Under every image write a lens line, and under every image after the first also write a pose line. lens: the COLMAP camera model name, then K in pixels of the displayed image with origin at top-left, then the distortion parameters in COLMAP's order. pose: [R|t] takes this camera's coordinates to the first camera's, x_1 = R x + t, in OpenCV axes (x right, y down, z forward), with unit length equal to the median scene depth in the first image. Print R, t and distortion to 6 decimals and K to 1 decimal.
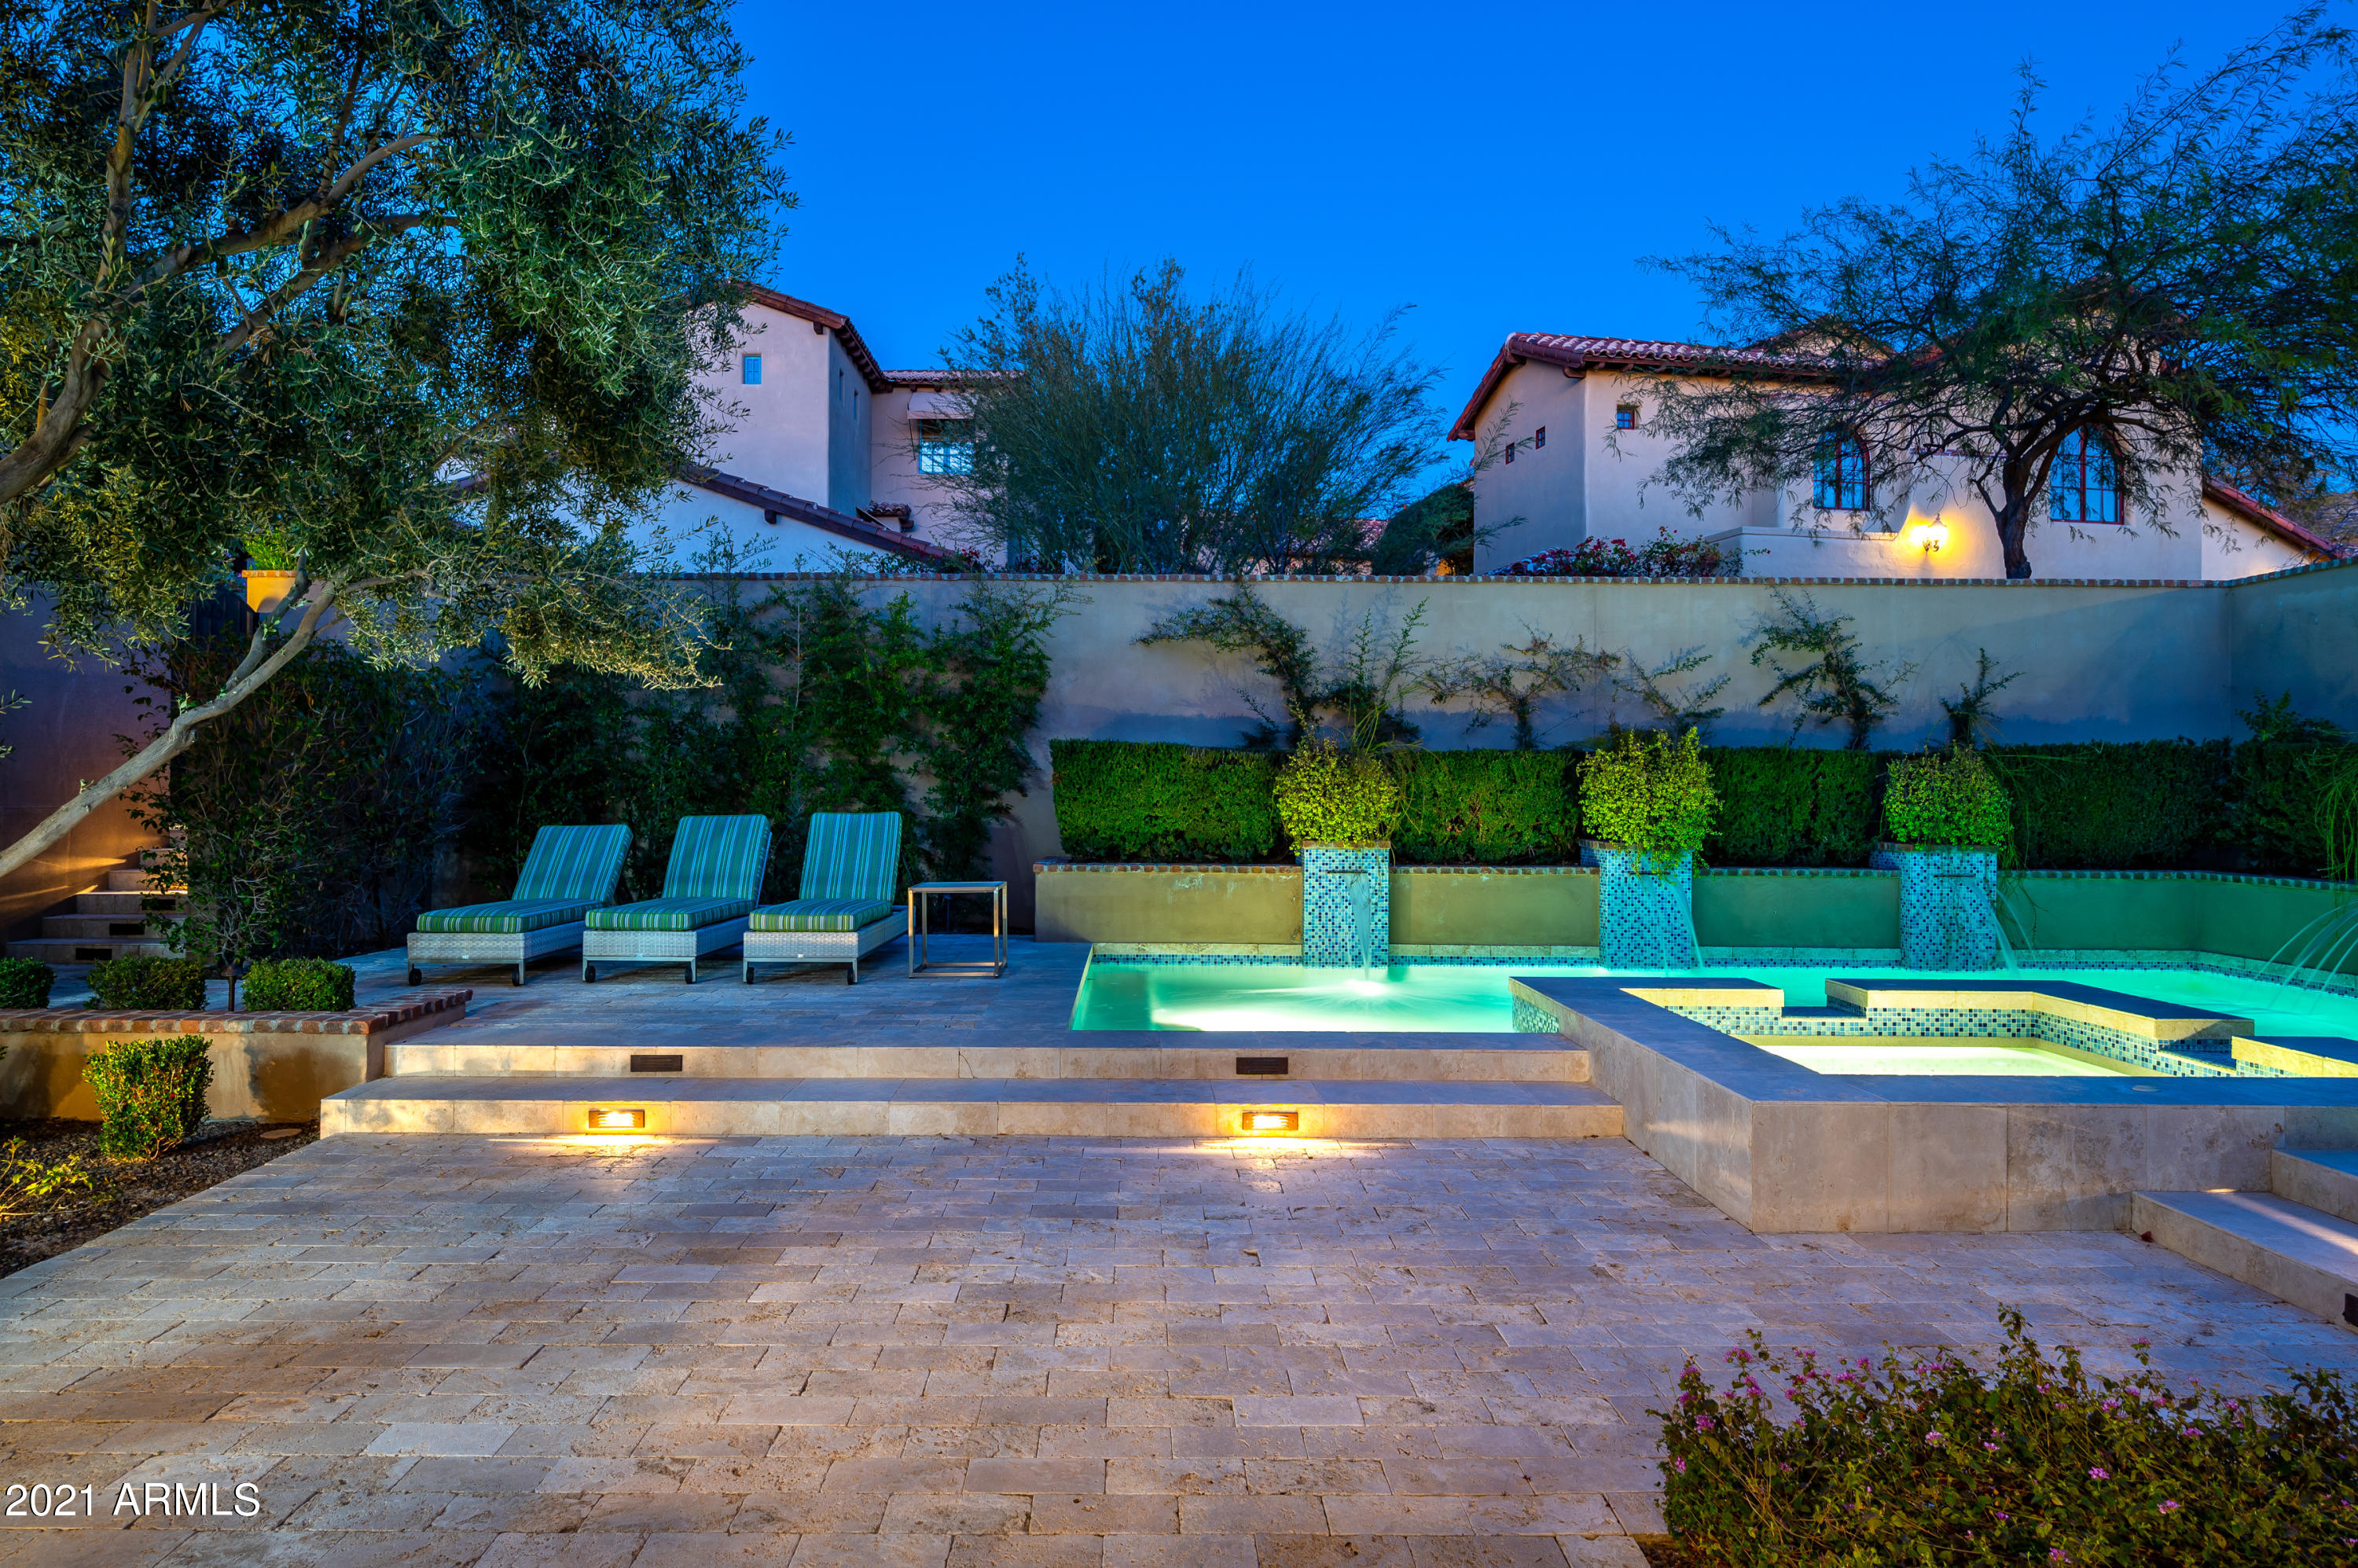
lens RADIAL K [[1394.8, 0, 1173.8], [0, 1394.8, 779.5], [0, 0, 1]] dist [-0.003685, 0.004096]
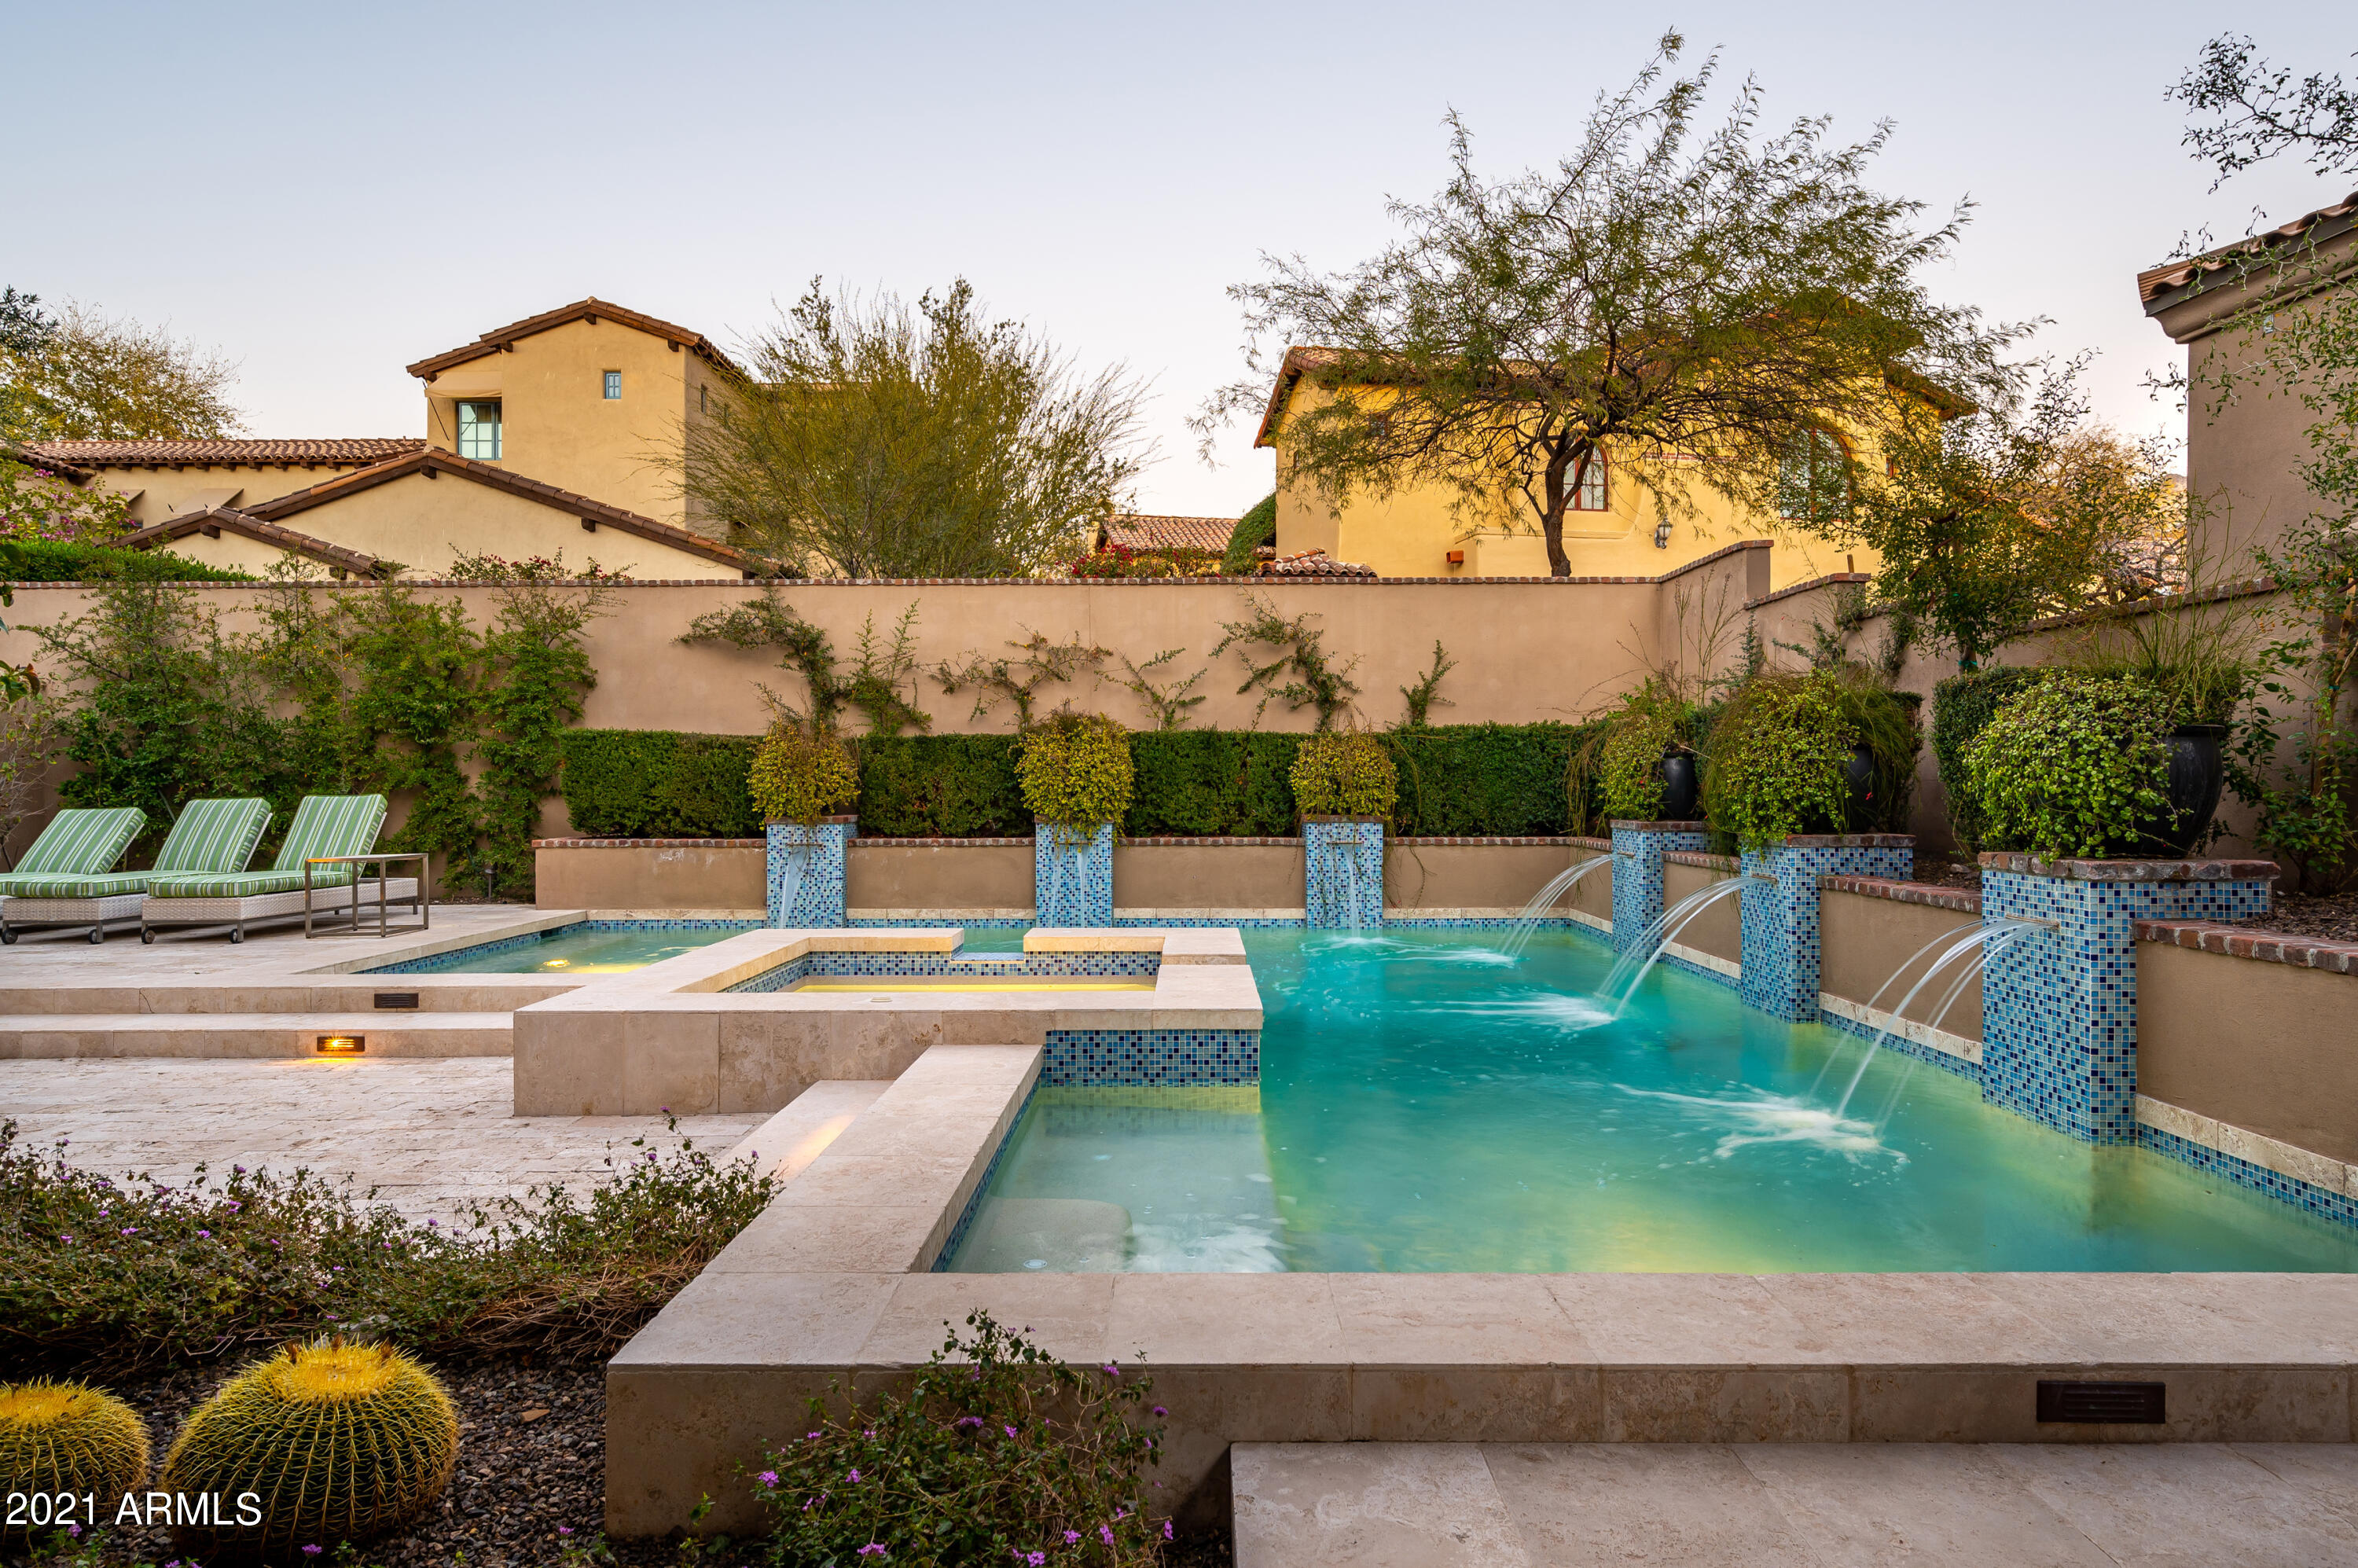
lens RADIAL K [[1330.7, 0, 1171.6], [0, 1330.7, 793.5], [0, 0, 1]] dist [0.006529, -0.000419]
pose [[0.999947, -0.008815, 0.005385, 0.362104], [0.008722, 0.999817, 0.017021, 0.008041], [-0.005534, -0.016973, 0.999841, -0.066964]]
